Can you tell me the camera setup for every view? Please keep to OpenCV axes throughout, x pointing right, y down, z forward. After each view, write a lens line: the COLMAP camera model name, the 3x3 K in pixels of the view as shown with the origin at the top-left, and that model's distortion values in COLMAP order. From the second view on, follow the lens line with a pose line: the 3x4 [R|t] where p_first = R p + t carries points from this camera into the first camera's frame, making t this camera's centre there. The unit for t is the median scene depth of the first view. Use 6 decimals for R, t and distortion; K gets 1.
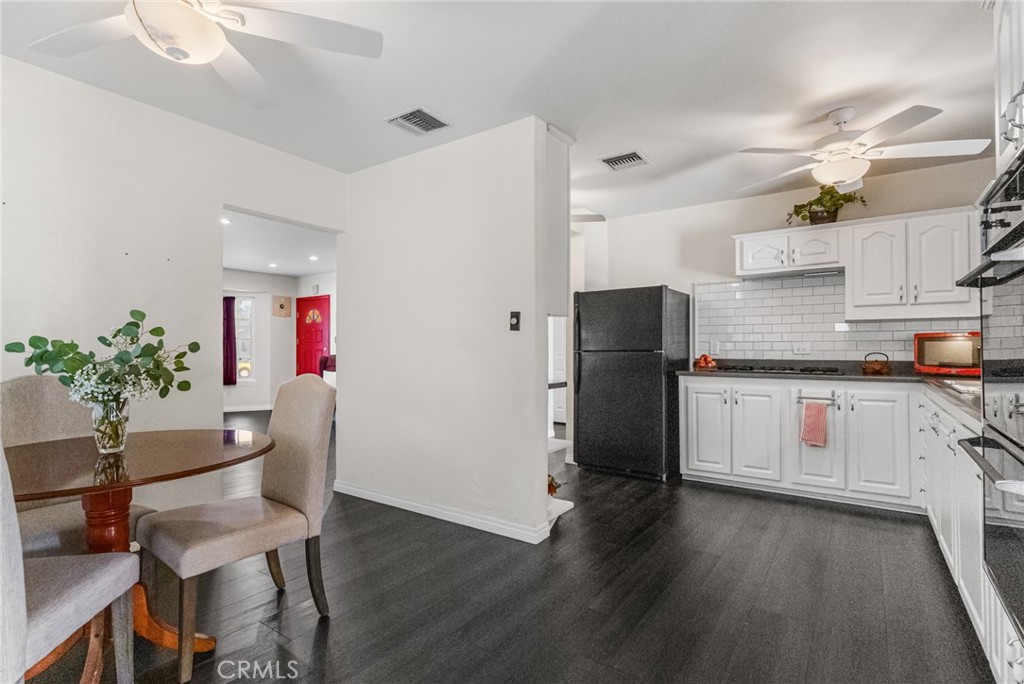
lens RADIAL K [[504.3, 0, 491.4], [0, 504.3, 339.8], [0, 0, 1]] dist [0.001102, 0.000358]
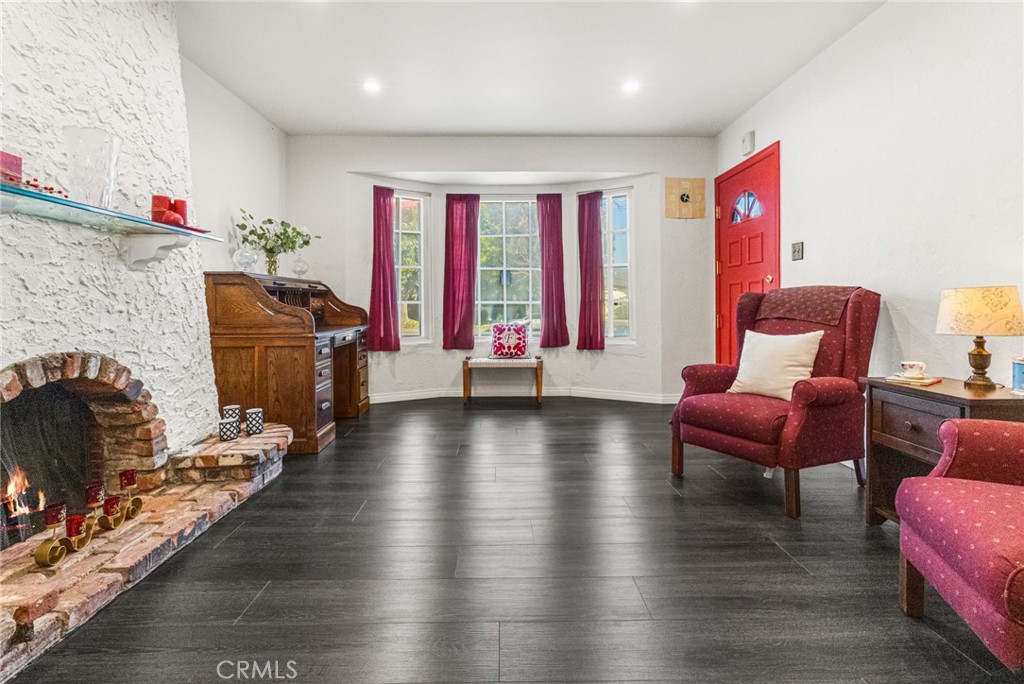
lens RADIAL K [[491.1, 0, 511.4], [0, 491.1, 302.4], [0, 0, 1]] dist [-0.002154, -0.000525]
pose [[0.611150, -0.007476, -0.791480, -0.308526], [0.014428, 0.999894, 0.001695, 0.074275], [0.791383, -0.012455, 0.611193, 1.270706]]
